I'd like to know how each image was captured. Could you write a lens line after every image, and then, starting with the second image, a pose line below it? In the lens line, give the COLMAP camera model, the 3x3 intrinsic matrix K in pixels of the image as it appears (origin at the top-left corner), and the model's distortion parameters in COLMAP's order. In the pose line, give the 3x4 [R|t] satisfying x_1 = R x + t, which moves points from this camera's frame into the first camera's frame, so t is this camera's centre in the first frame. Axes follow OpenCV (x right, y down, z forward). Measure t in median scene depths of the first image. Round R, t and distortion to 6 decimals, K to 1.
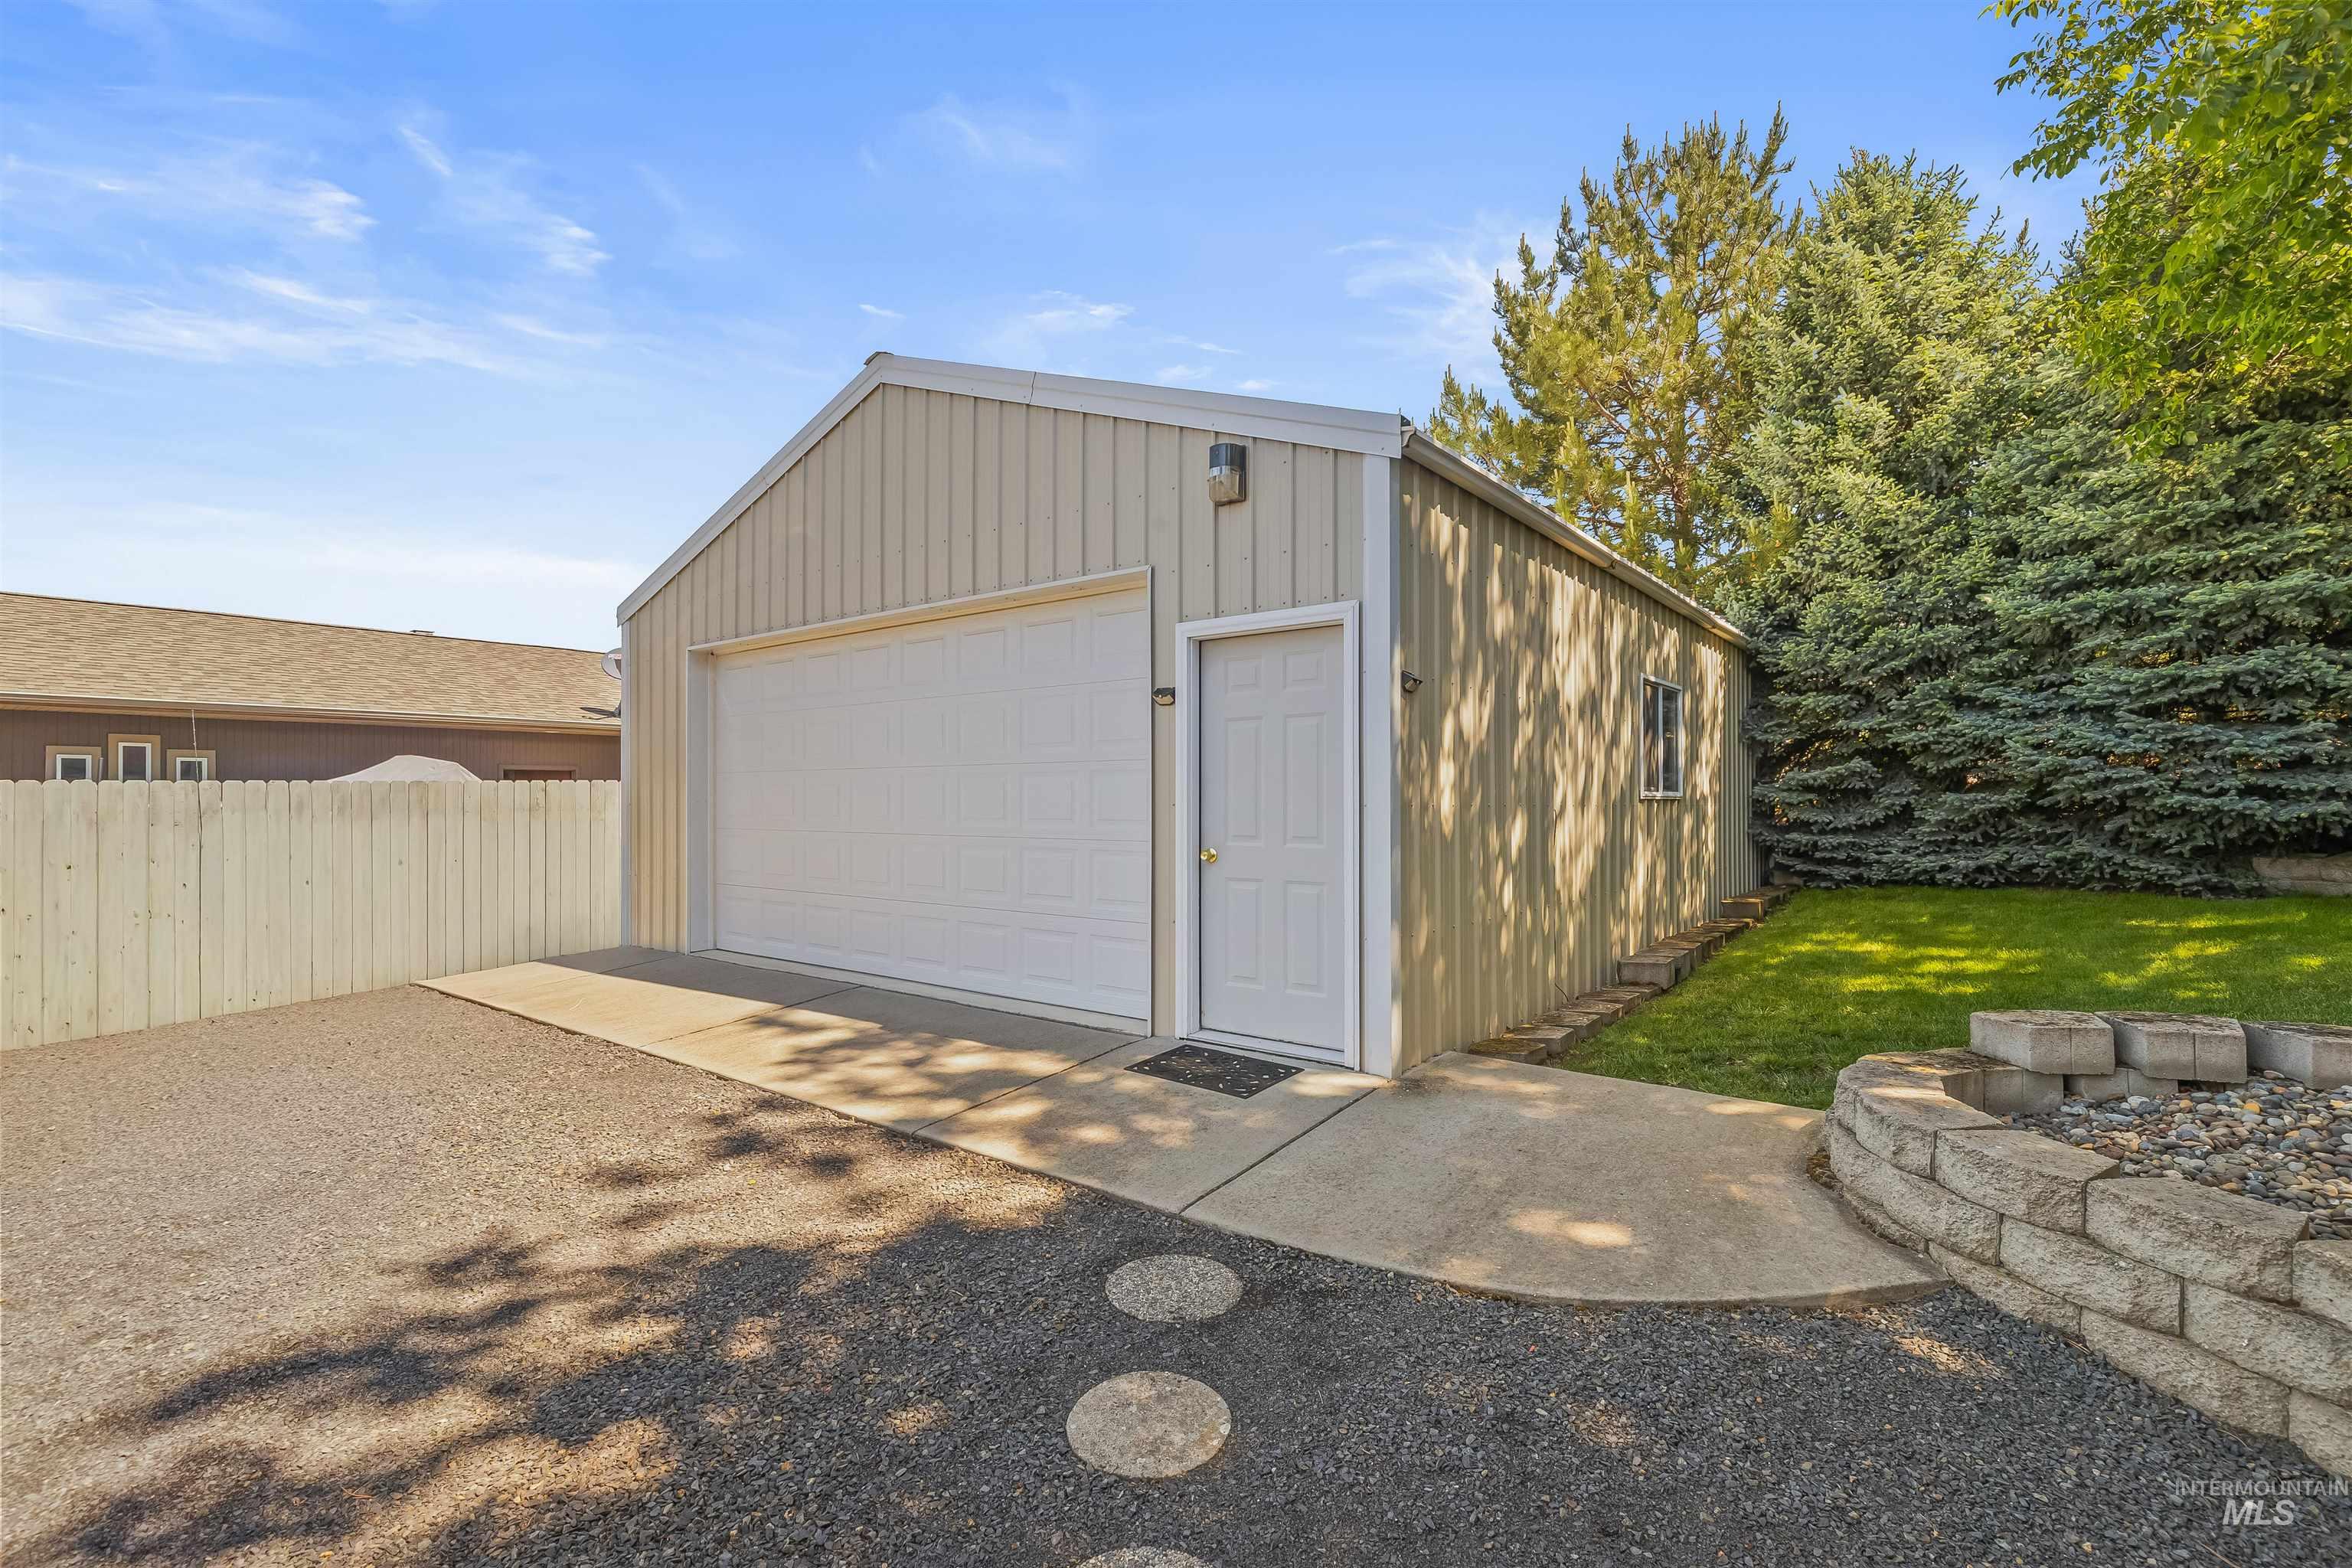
lens RADIAL K [[1075.5, 0, 1179.7], [0, 1075.5, 787.1], [0, 0, 1]] dist [-0.000481, 0.001596]
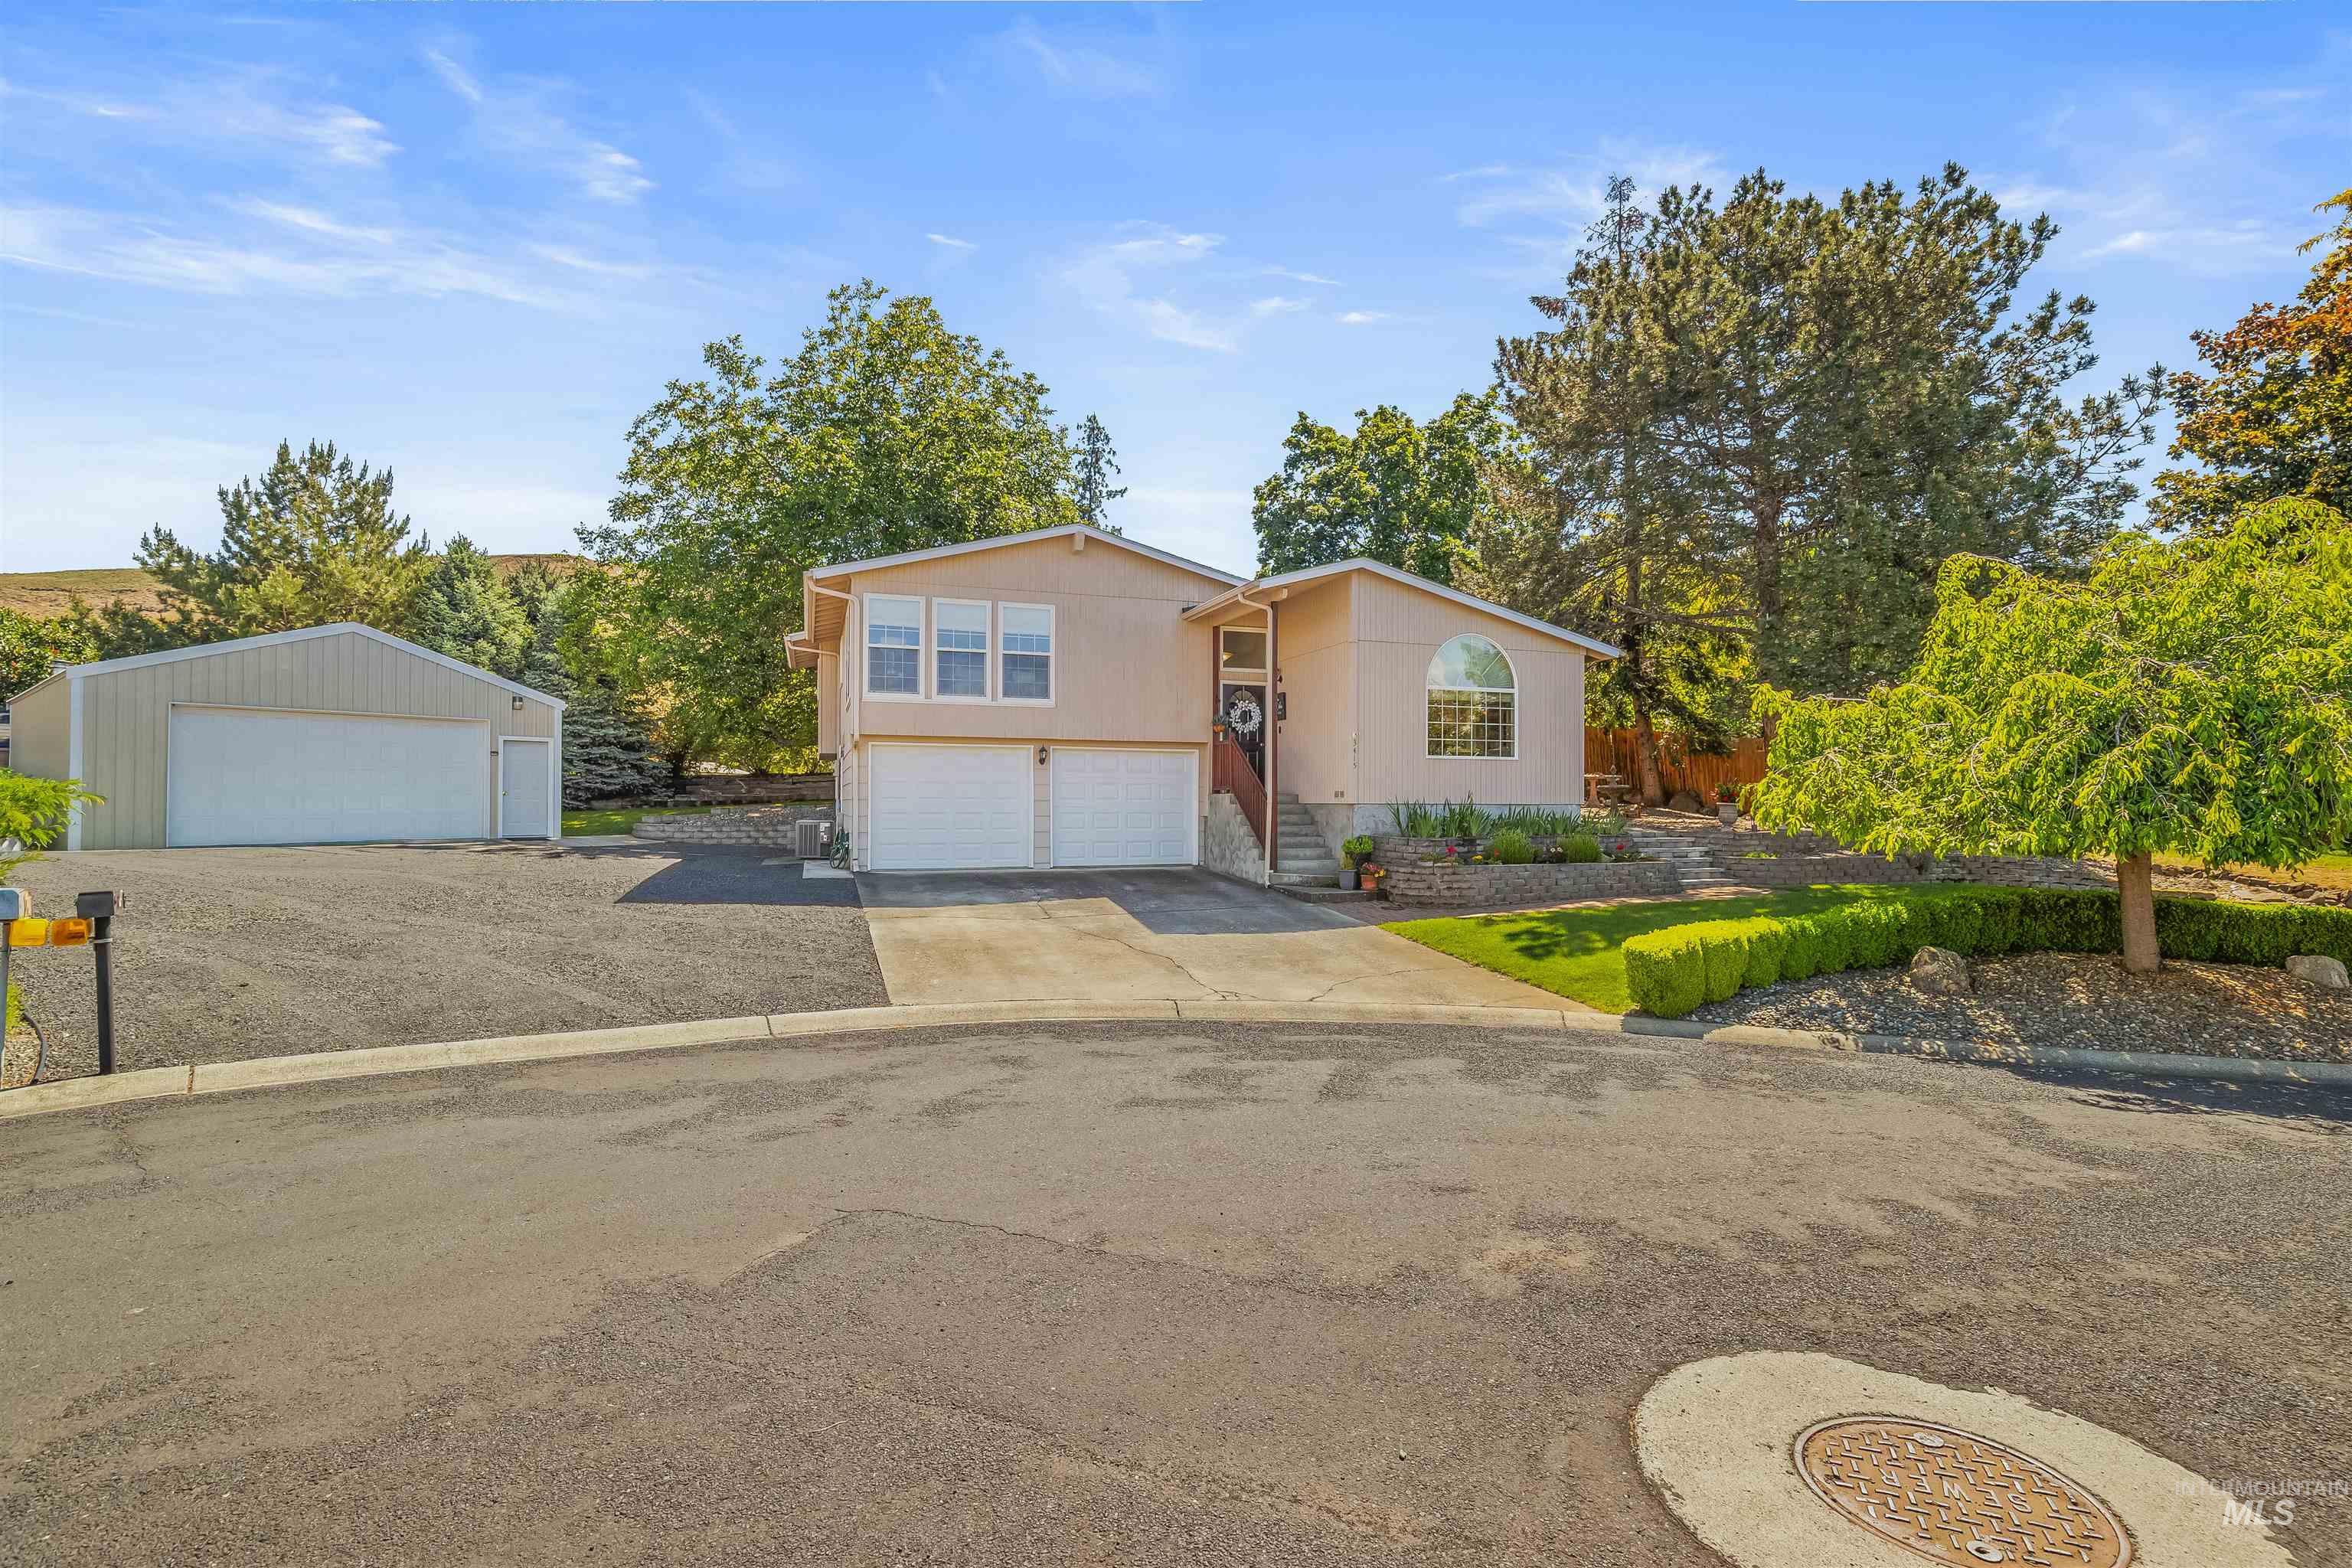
lens RADIAL K [[1075.5, 0, 1179.0], [0, 1075.5, 799.7], [0, 0, 1]] dist [-0.000481, 0.001596]
pose [[0.014704, 0.001993, 0.999890, -3.802386], [-0.012114, 0.999925, -0.001815, 0.063596], [-0.999818, -0.012086, 0.014727, -1.531964]]
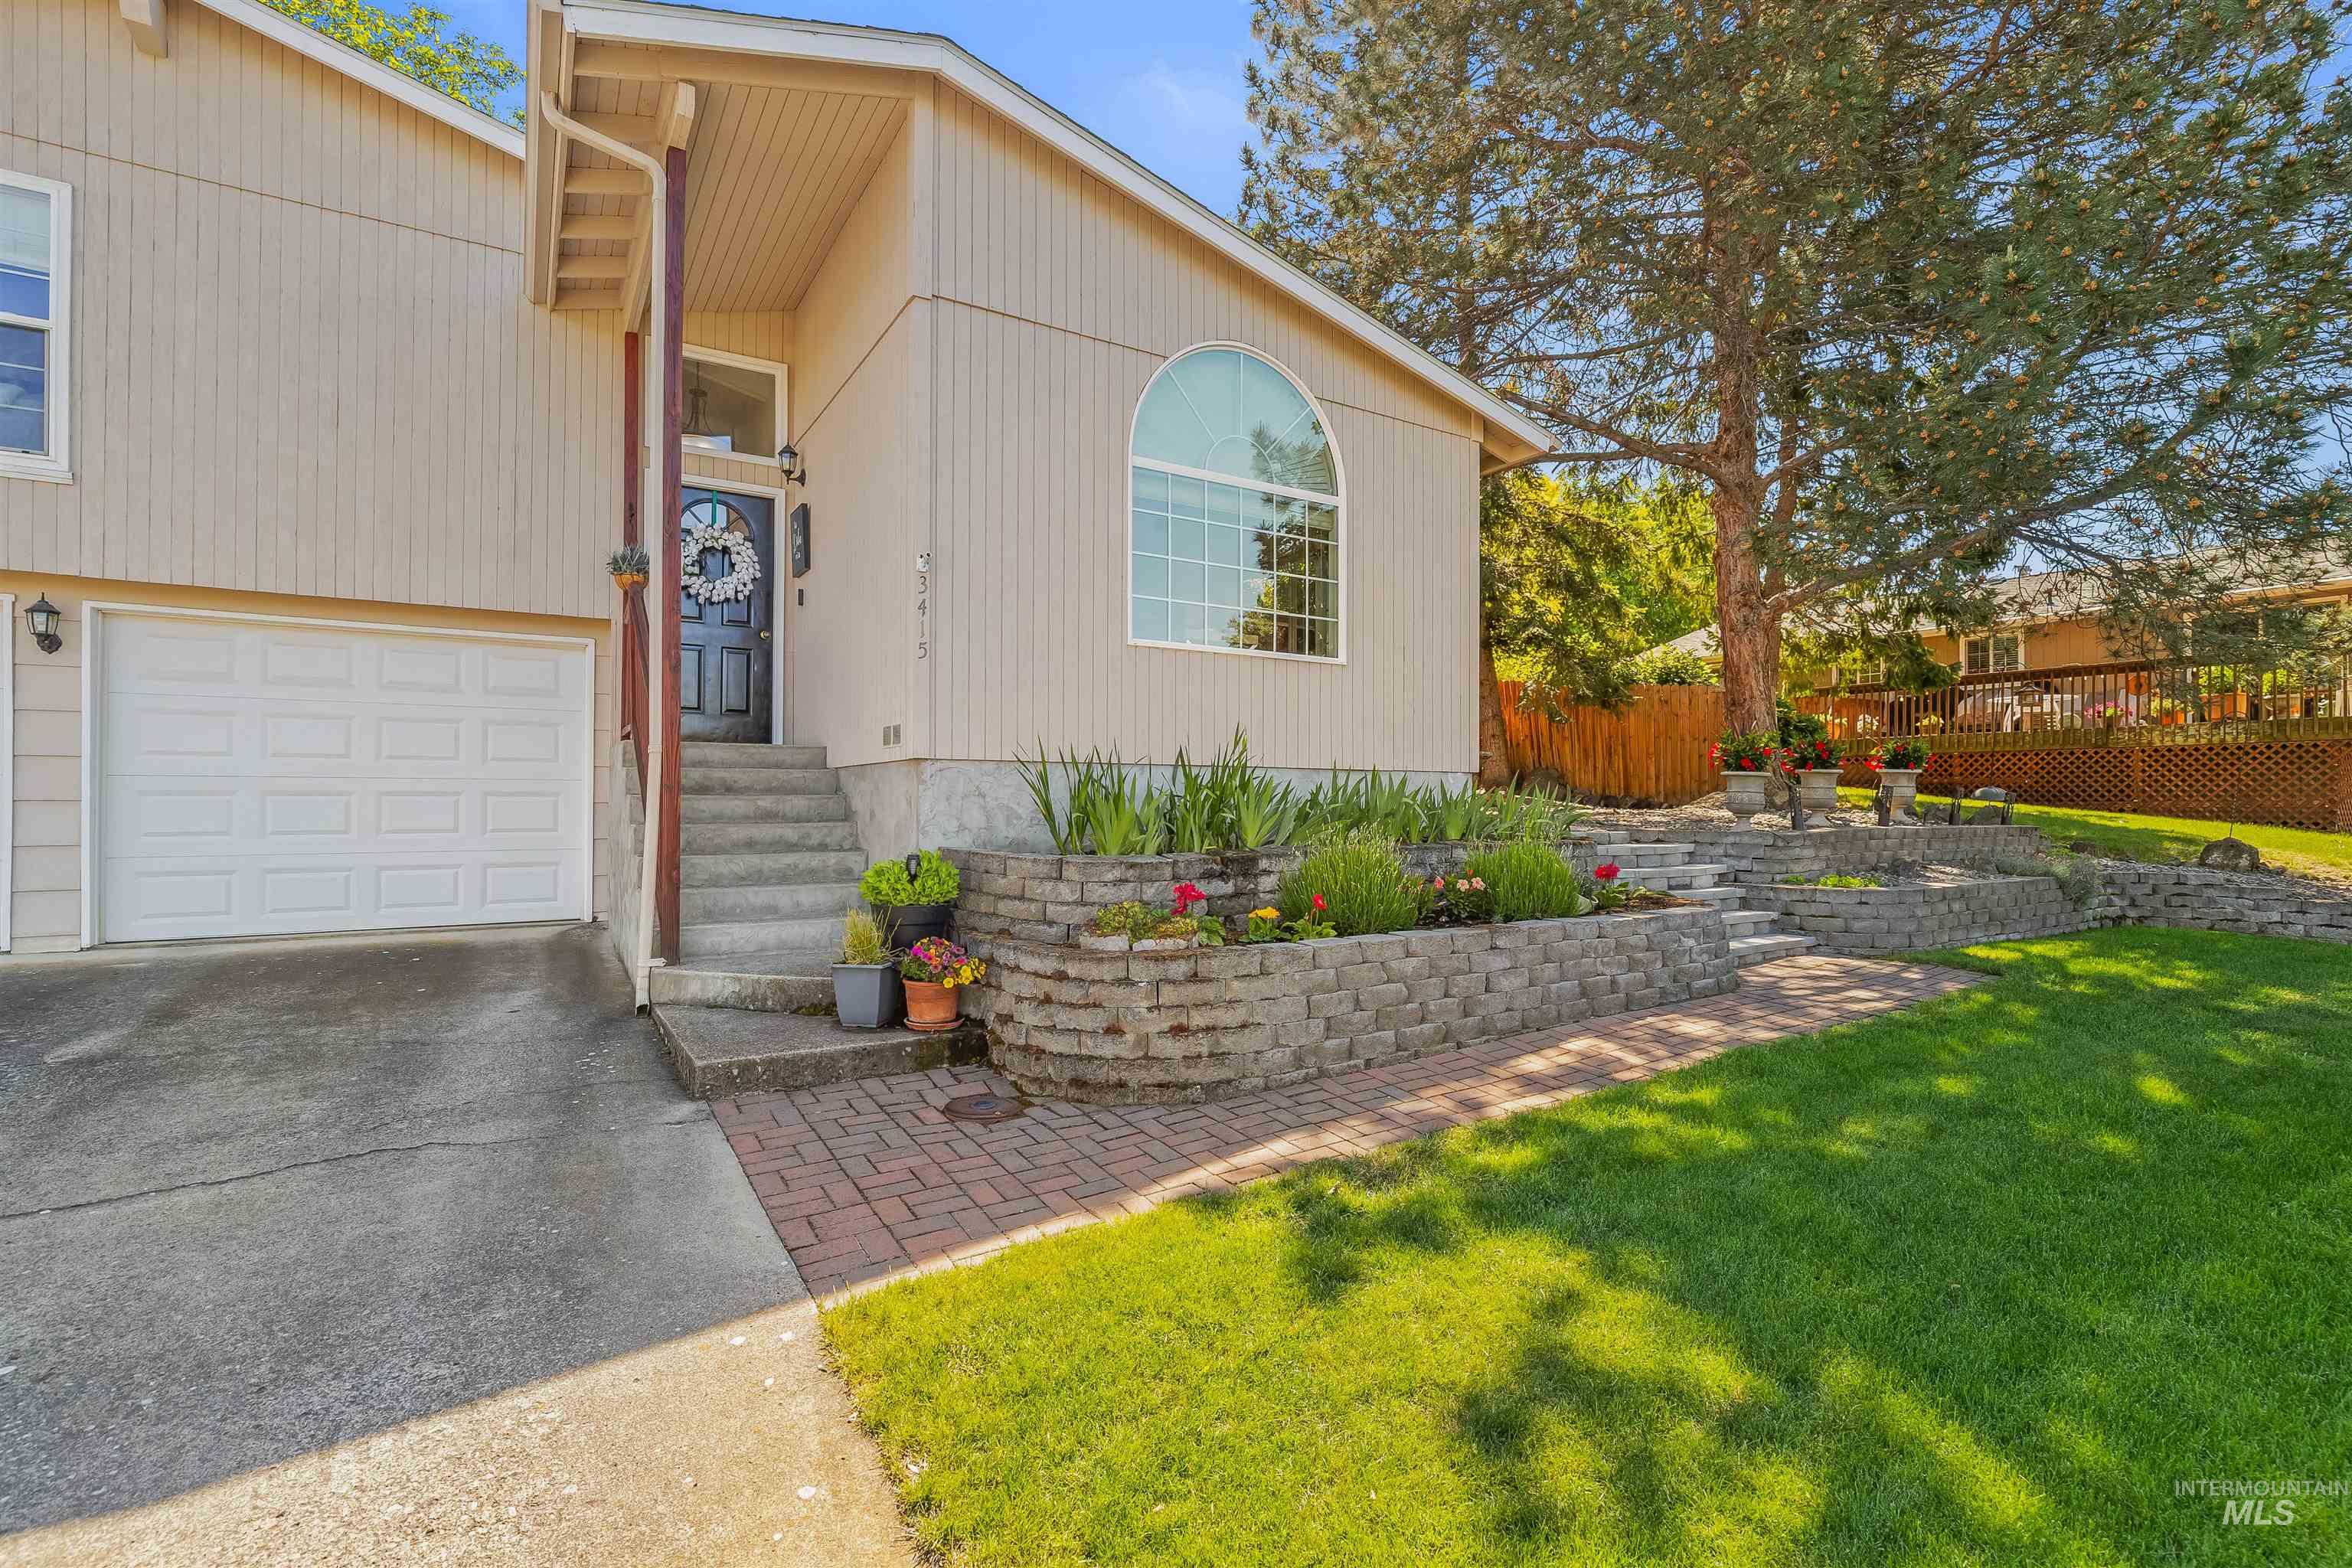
lens RADIAL K [[1075.5, 0, 1178.4], [0, 1075.5, 775.8], [0, 0, 1]] dist [-0.000481, 0.001596]
pose [[-0.205779, 0.025082, 0.978277, -1.942822], [-0.011085, 0.999548, -0.027959, 0.105105], [-0.978536, -0.016597, -0.205408, -1.990149]]
